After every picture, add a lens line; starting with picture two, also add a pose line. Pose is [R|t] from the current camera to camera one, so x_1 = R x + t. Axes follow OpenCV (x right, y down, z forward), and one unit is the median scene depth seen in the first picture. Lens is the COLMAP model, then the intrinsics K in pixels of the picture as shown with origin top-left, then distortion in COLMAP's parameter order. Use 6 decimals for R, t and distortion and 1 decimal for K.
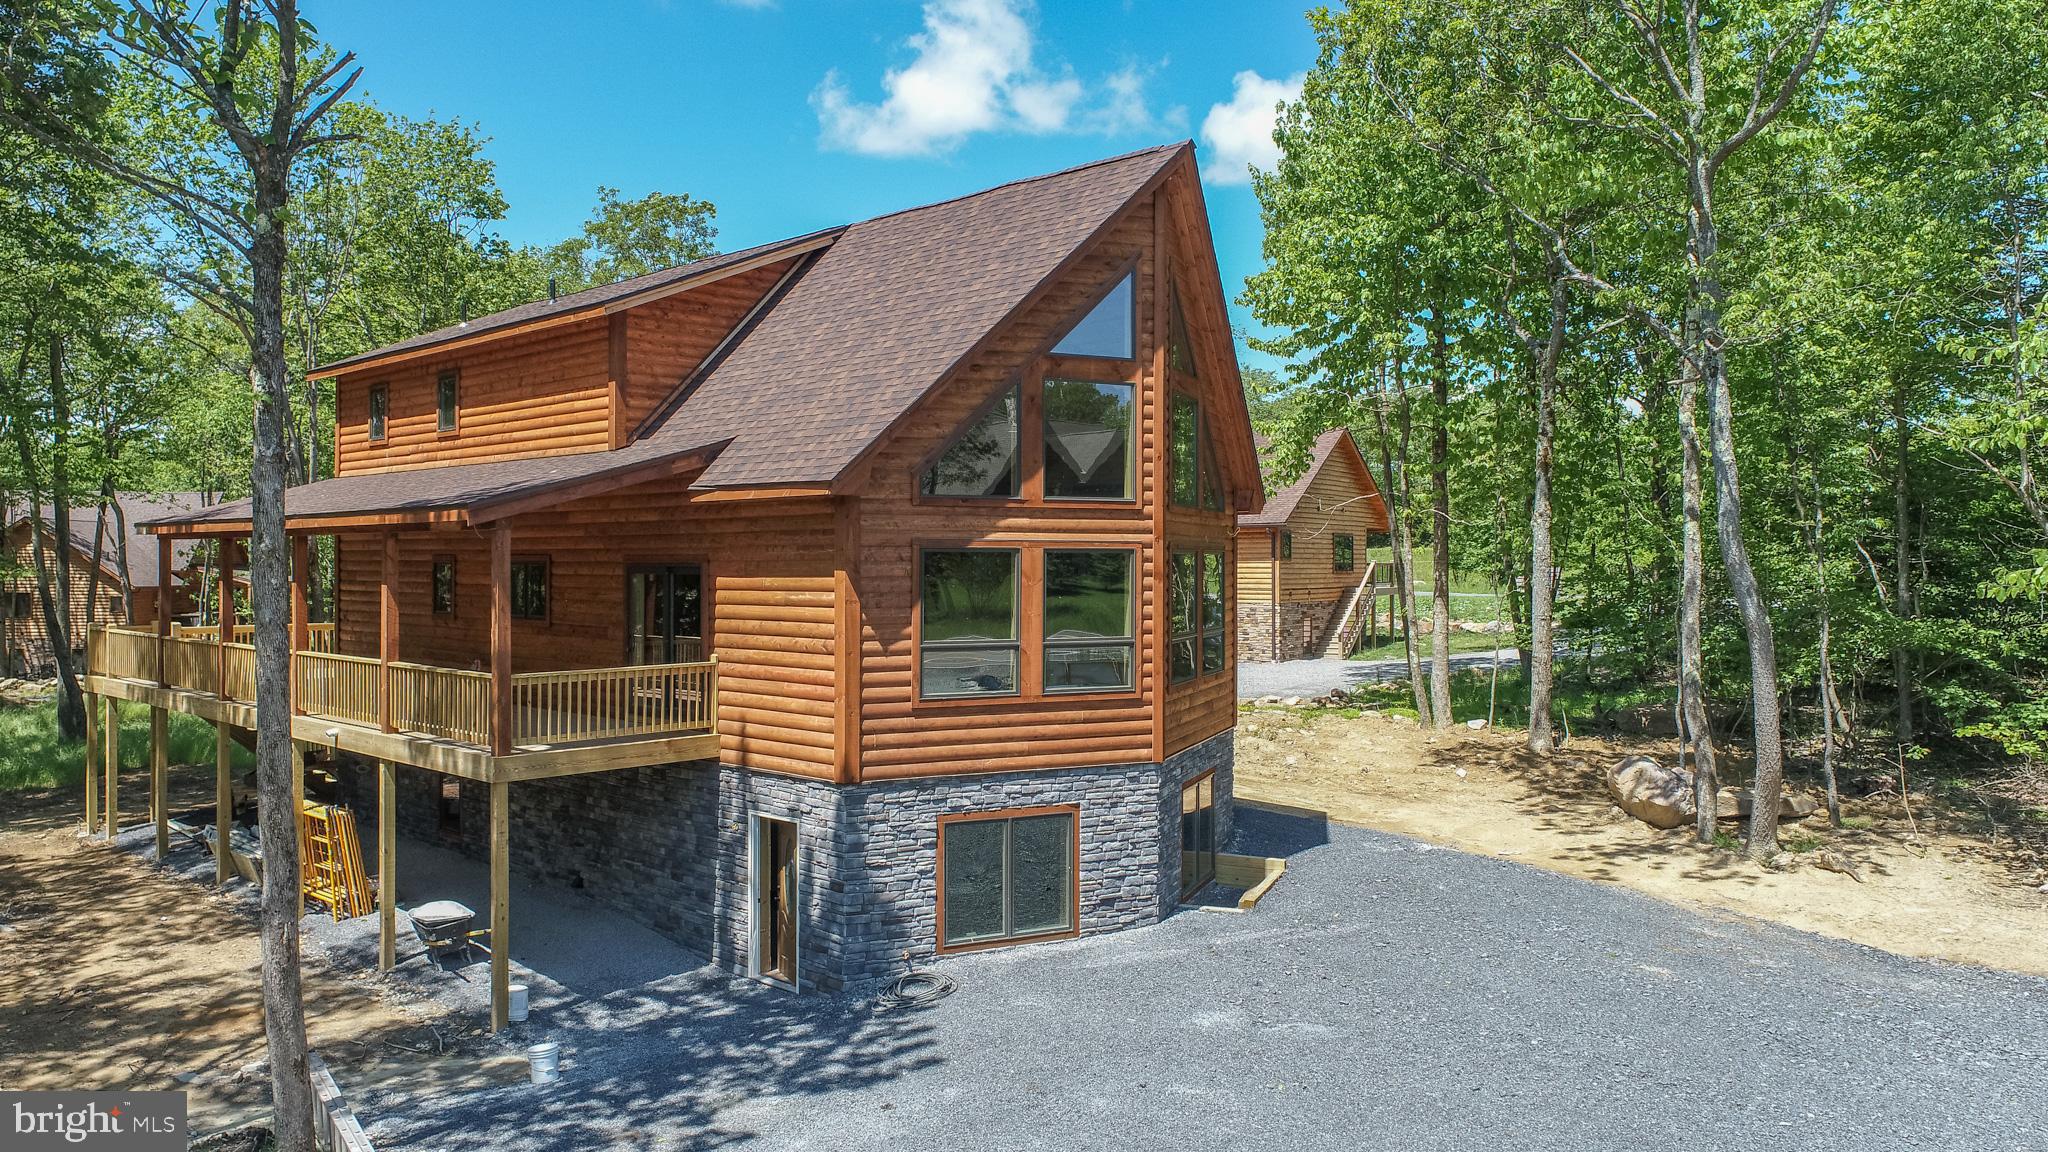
lens RADIAL K [[1380.1, 0, 1035.6], [0, 1380.1, 582.6], [0, 0, 1]] dist [-0.015864, 0.008008]
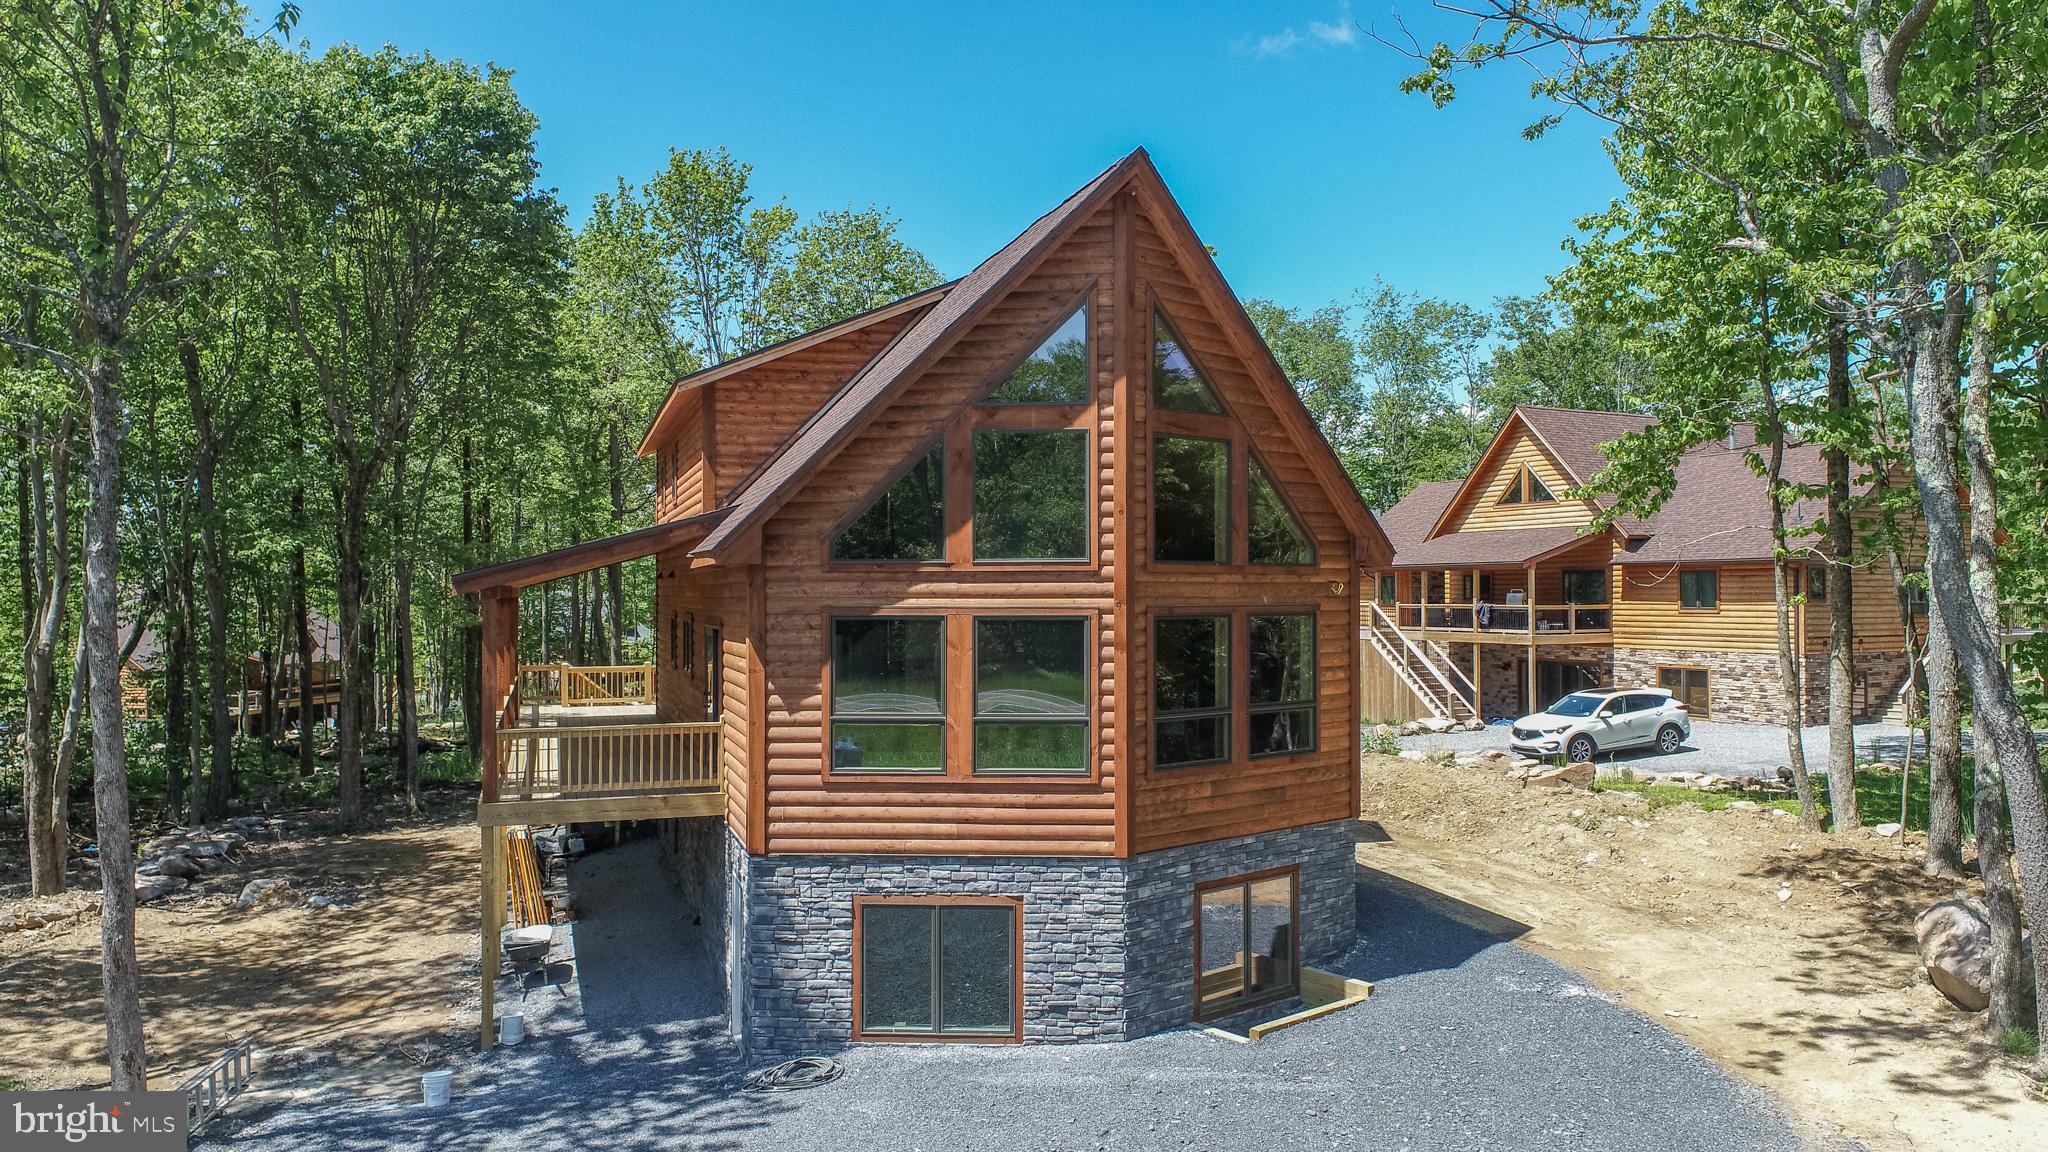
lens RADIAL K [[1380.1, 0, 1076.9], [0, 1380.1, 590.3], [0, 0, 1]] dist [-0.015864, 0.008008]
pose [[0.878343, -0.002509, -0.478025, 0.505507], [-0.003613, 0.999923, -0.011887, -0.030806], [0.478018, 0.012168, 0.878266, 0.222799]]
